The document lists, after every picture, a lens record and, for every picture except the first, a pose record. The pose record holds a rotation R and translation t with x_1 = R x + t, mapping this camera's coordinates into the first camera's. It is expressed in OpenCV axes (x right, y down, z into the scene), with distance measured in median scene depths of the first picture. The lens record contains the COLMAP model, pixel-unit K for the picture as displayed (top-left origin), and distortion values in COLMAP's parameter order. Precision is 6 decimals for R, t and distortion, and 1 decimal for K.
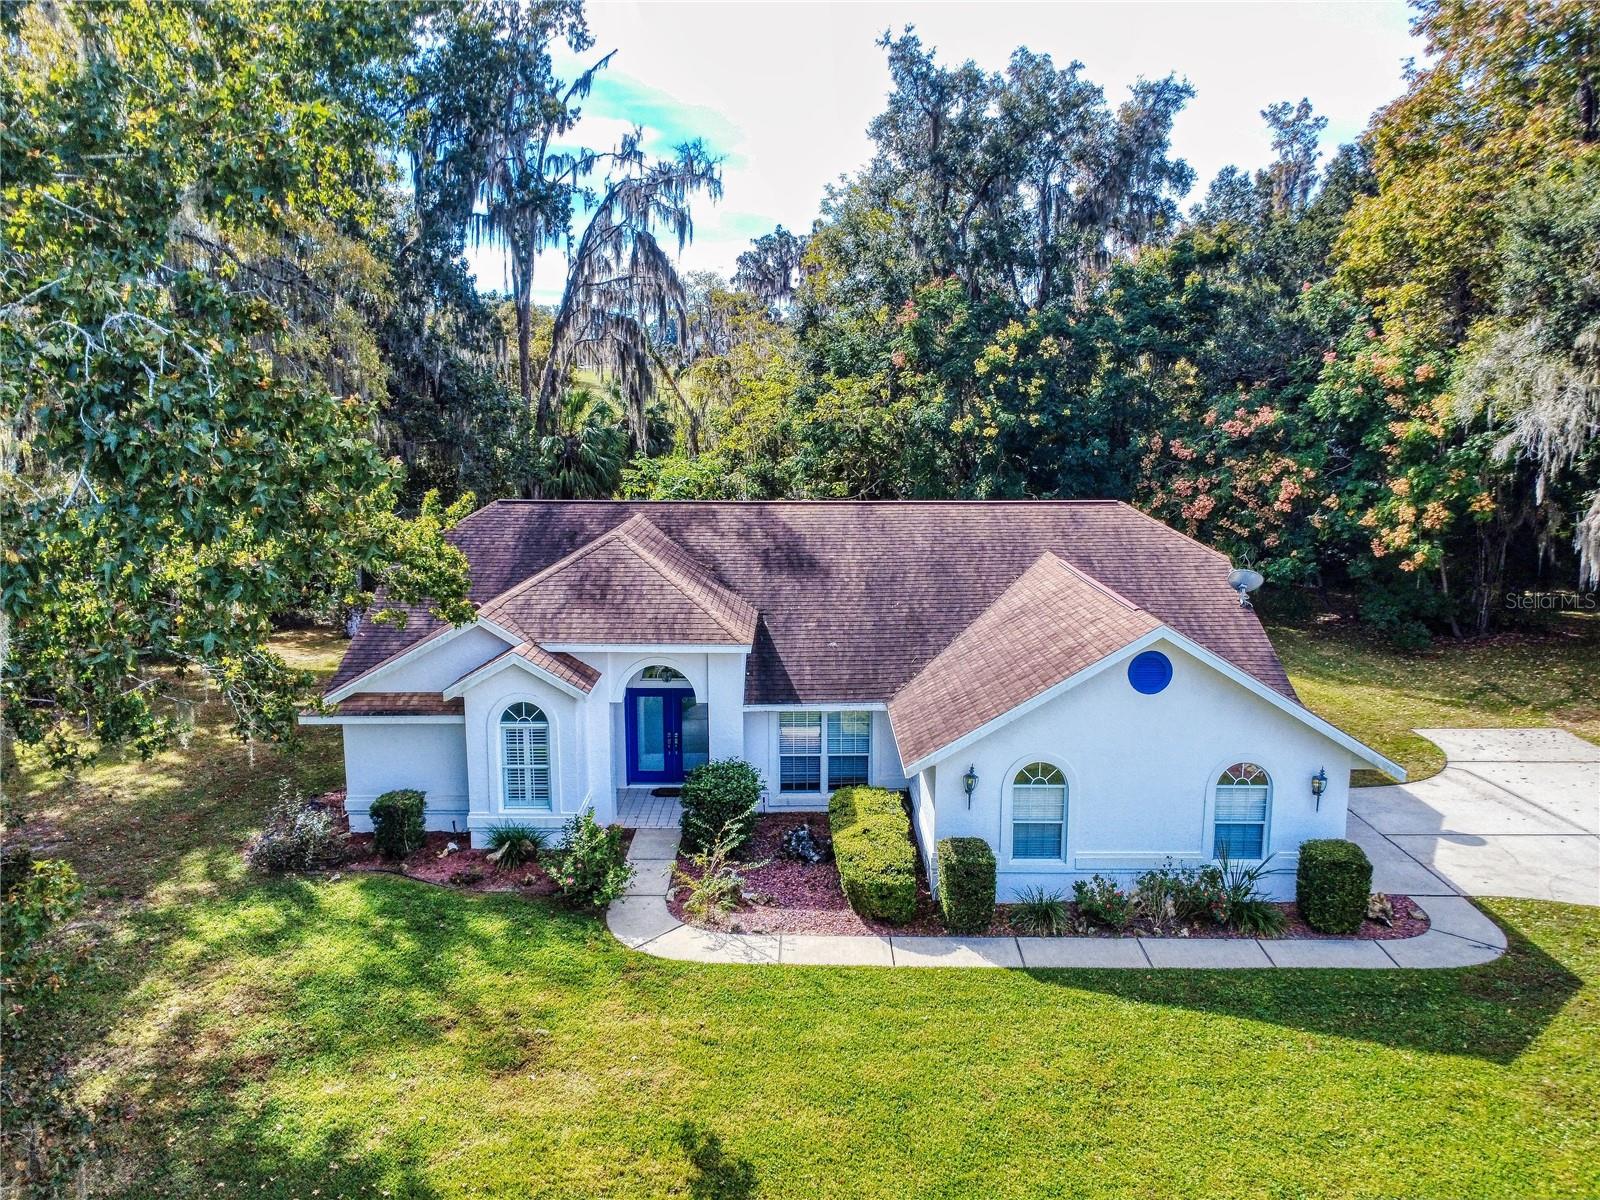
lens RADIAL K [[1207.4, 0, 804.5], [0, 1207.4, 598.9], [0, 0, 1]] dist [0.008419, -0.007094]
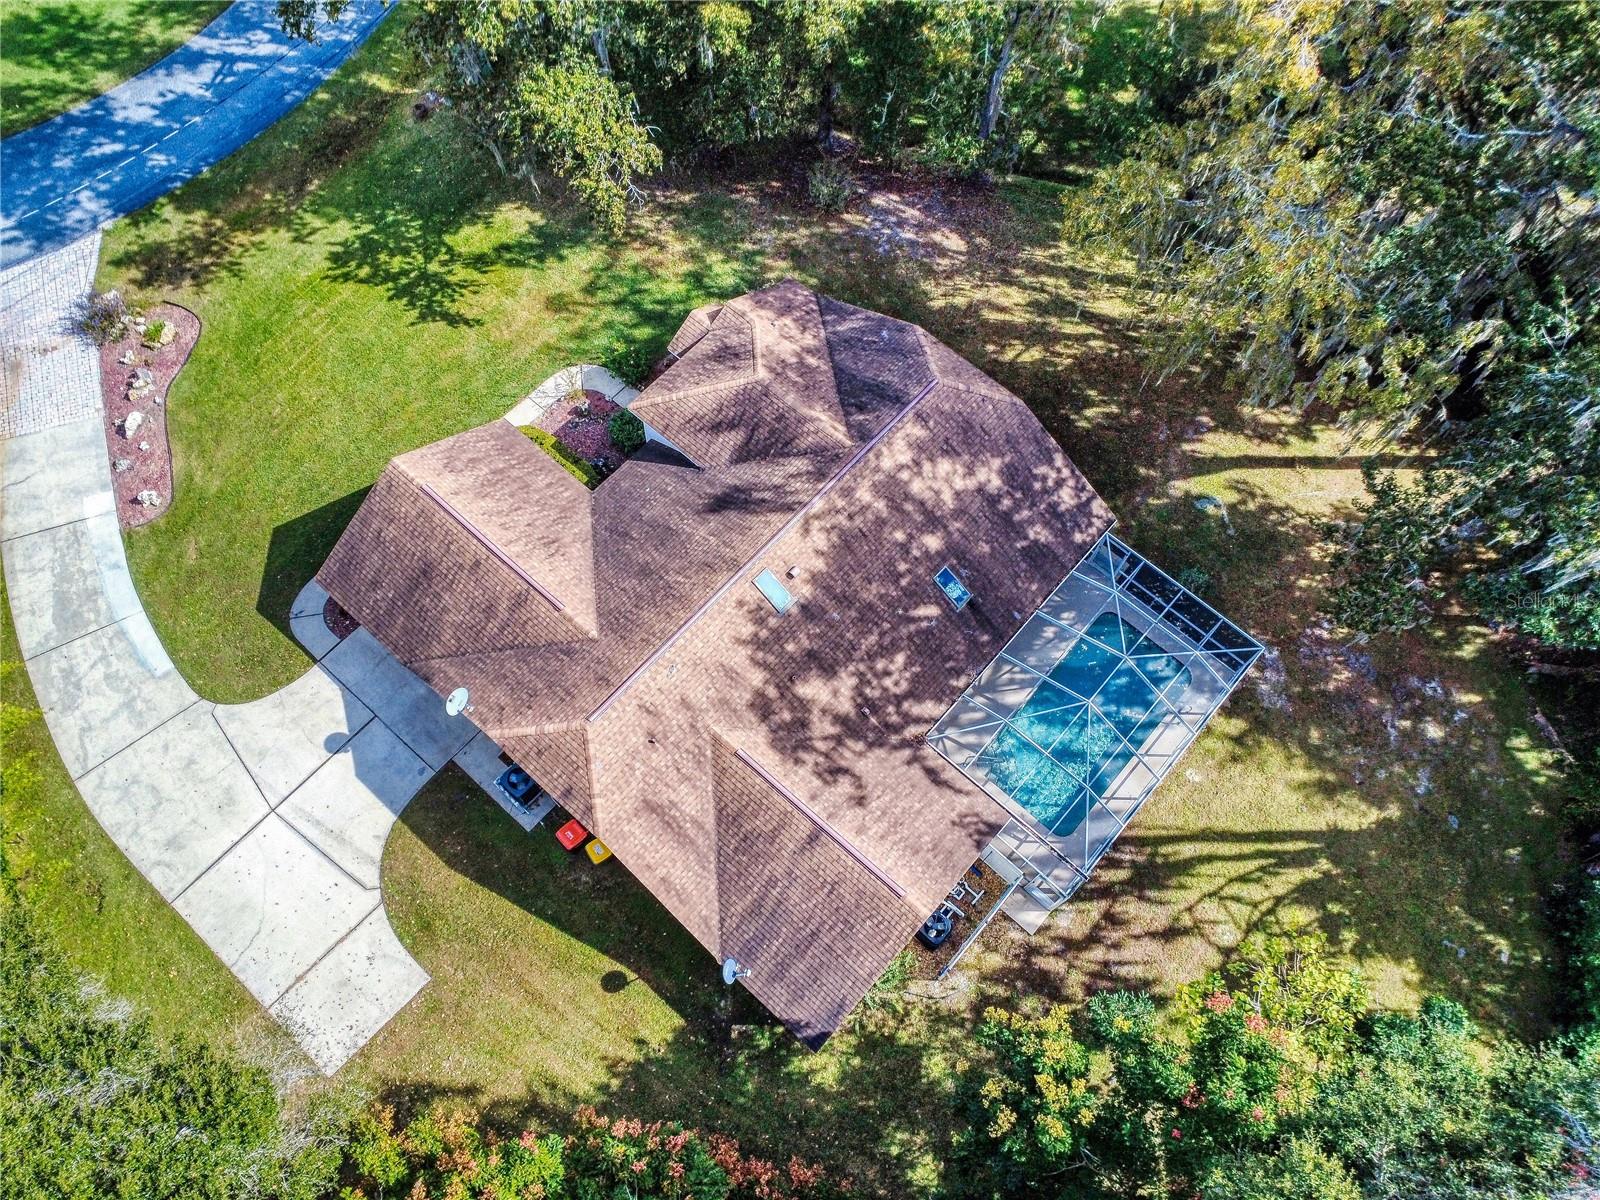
lens RADIAL K [[1219.8, 0, 802.1], [0, 1219.8, 596.9], [0, 0, 1]] dist [0.002246, 0.006243]
pose [[-0.665088, 0.669611, -0.330573, 0.578436], [-0.163391, 0.301462, 0.939374, -1.636214], [0.728671, 0.678779, -0.091090, 1.590849]]
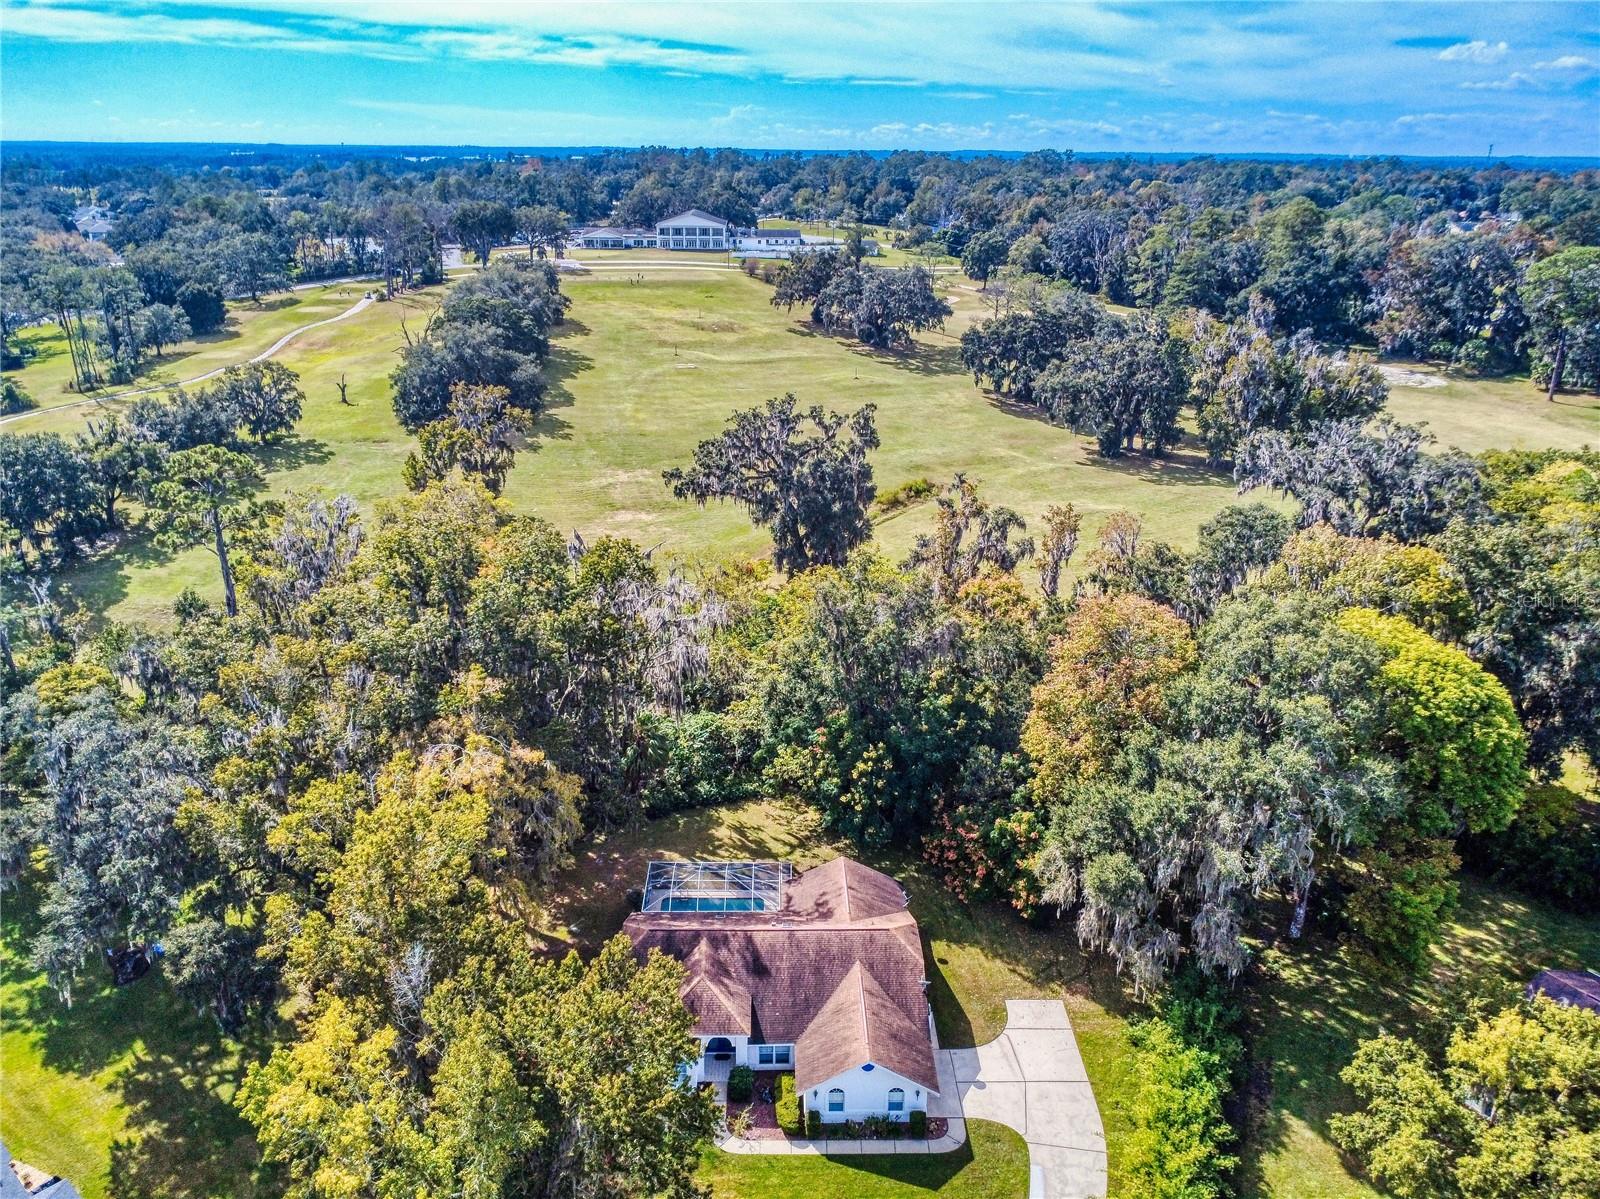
lens RADIAL K [[1224.3, 0, 797.8], [0, 1224.3, 632.5], [0, 0, 1]] dist [0.005663, 0.001854]
pose [[0.999789, 0.002292, 0.020411, 0.013278], [-0.006527, 0.977694, 0.209934, -1.693315], [-0.019474, -0.210023, 0.977502, -1.926647]]
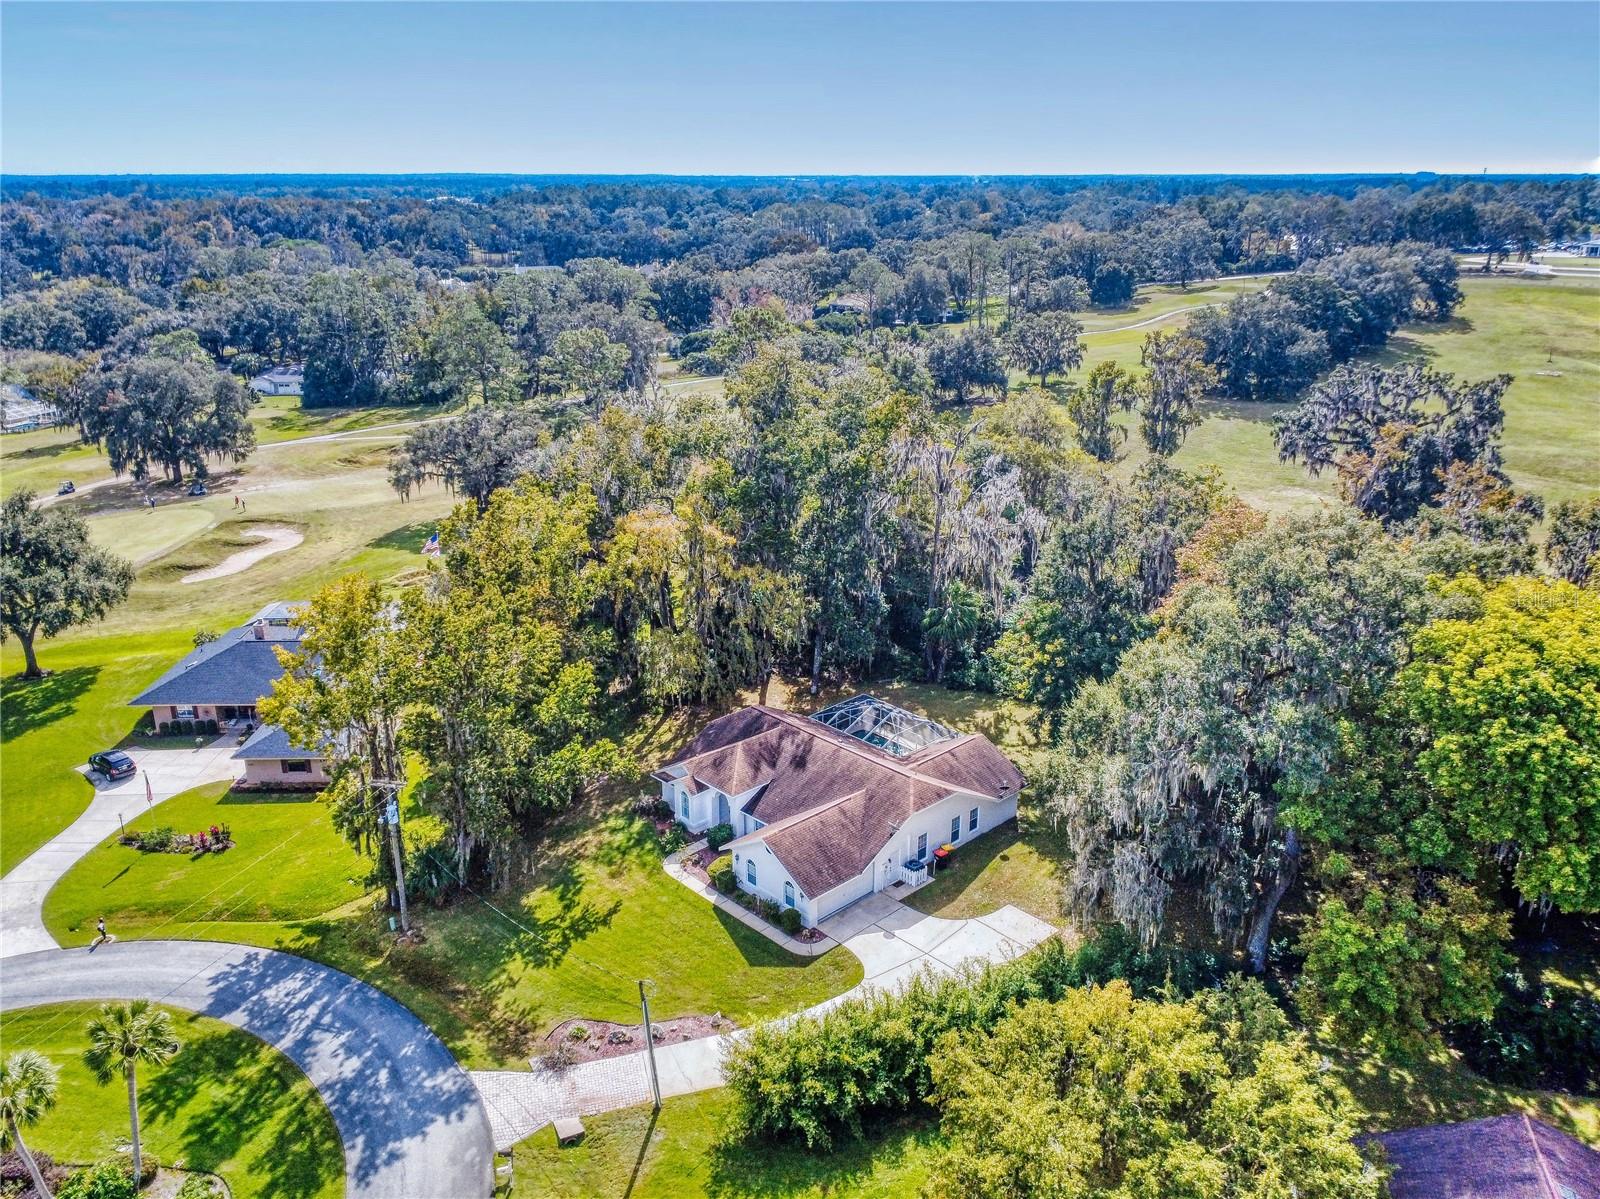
lens RADIAL K [[1253.4, 0, 804.2], [0, 1253.4, 600.4], [0, 0, 1]] dist [0.005068, 0.001795]
pose [[0.687278, 0.234148, -0.687621, 2.528106], [-0.120243, 0.970236, 0.210201, -1.335303], [0.716373, -0.061786, 0.694977, -1.365817]]
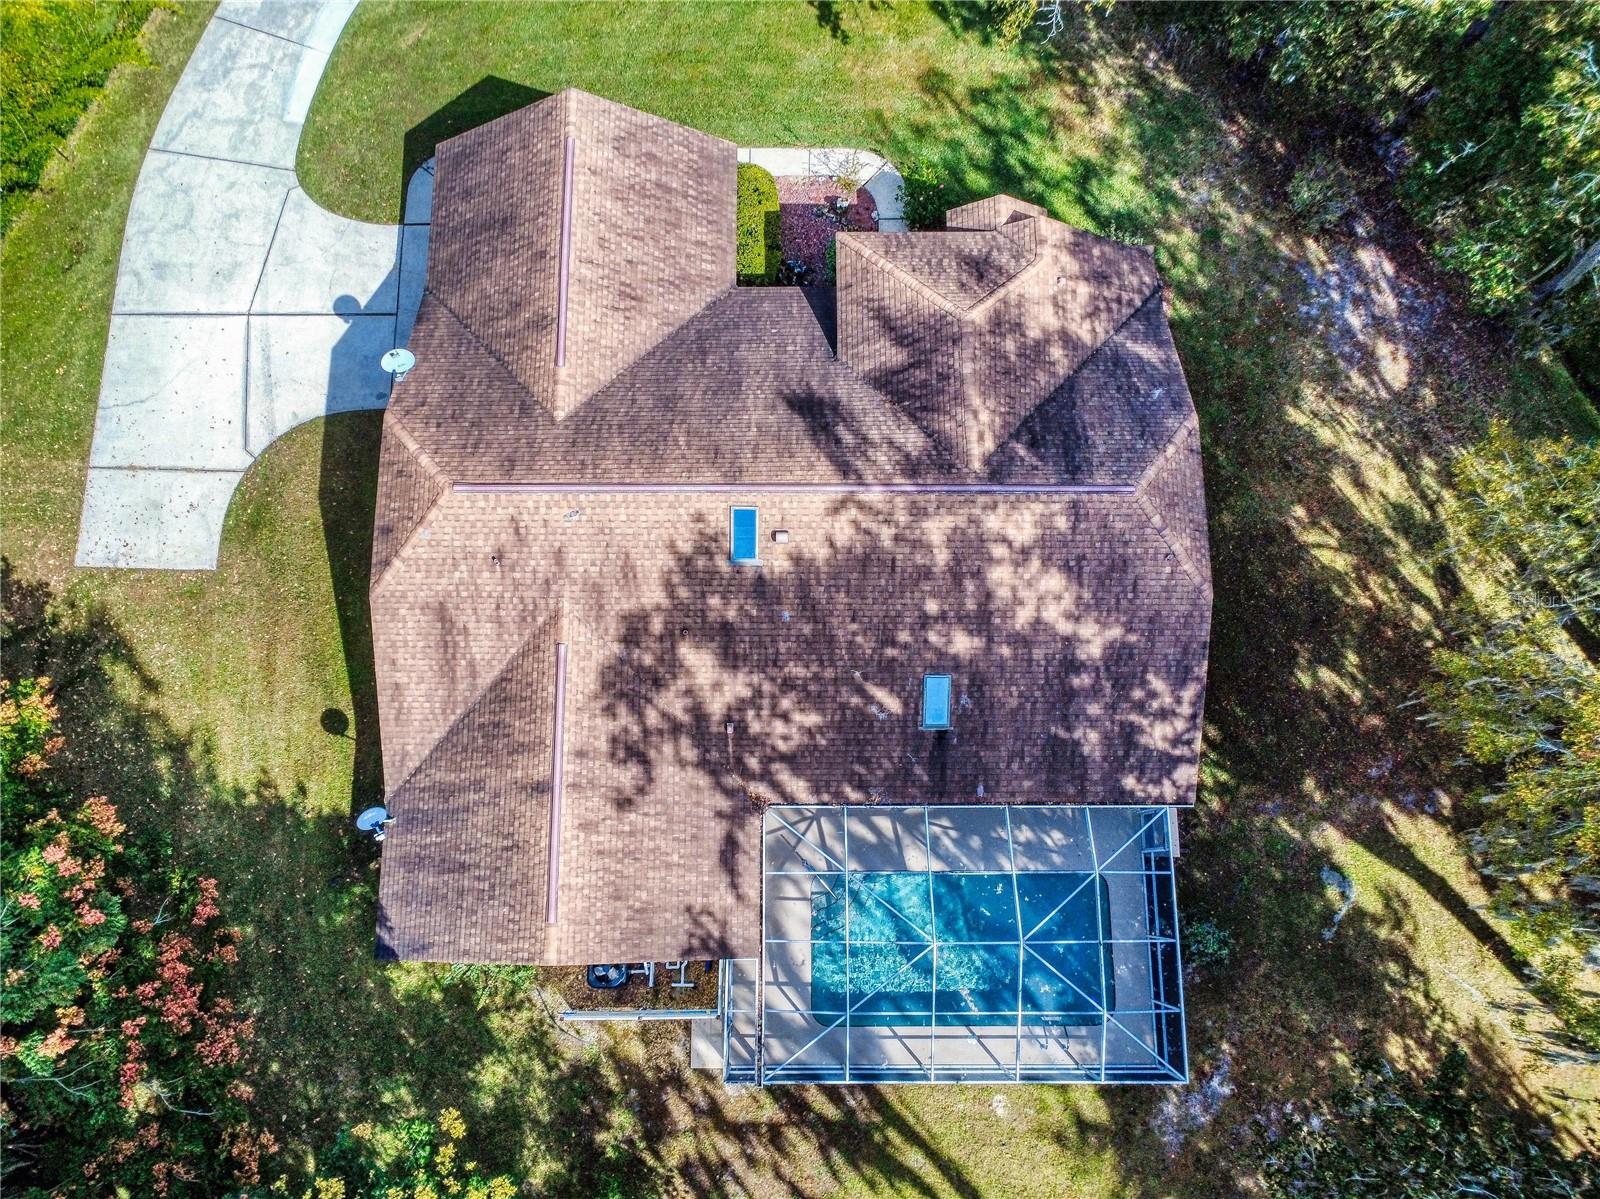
lens RADIAL K [[1214.5, 0, 795.6], [0, 1214.5, 596.2], [0, 0, 1]] dist [-0.001254, 0.001734]
pose [[-0.999945, -0.005781, -0.008744, 0.014613], [-0.009094, 0.063577, 0.997936, -1.336491], [-0.005213, 0.997960, -0.063626, 1.548652]]
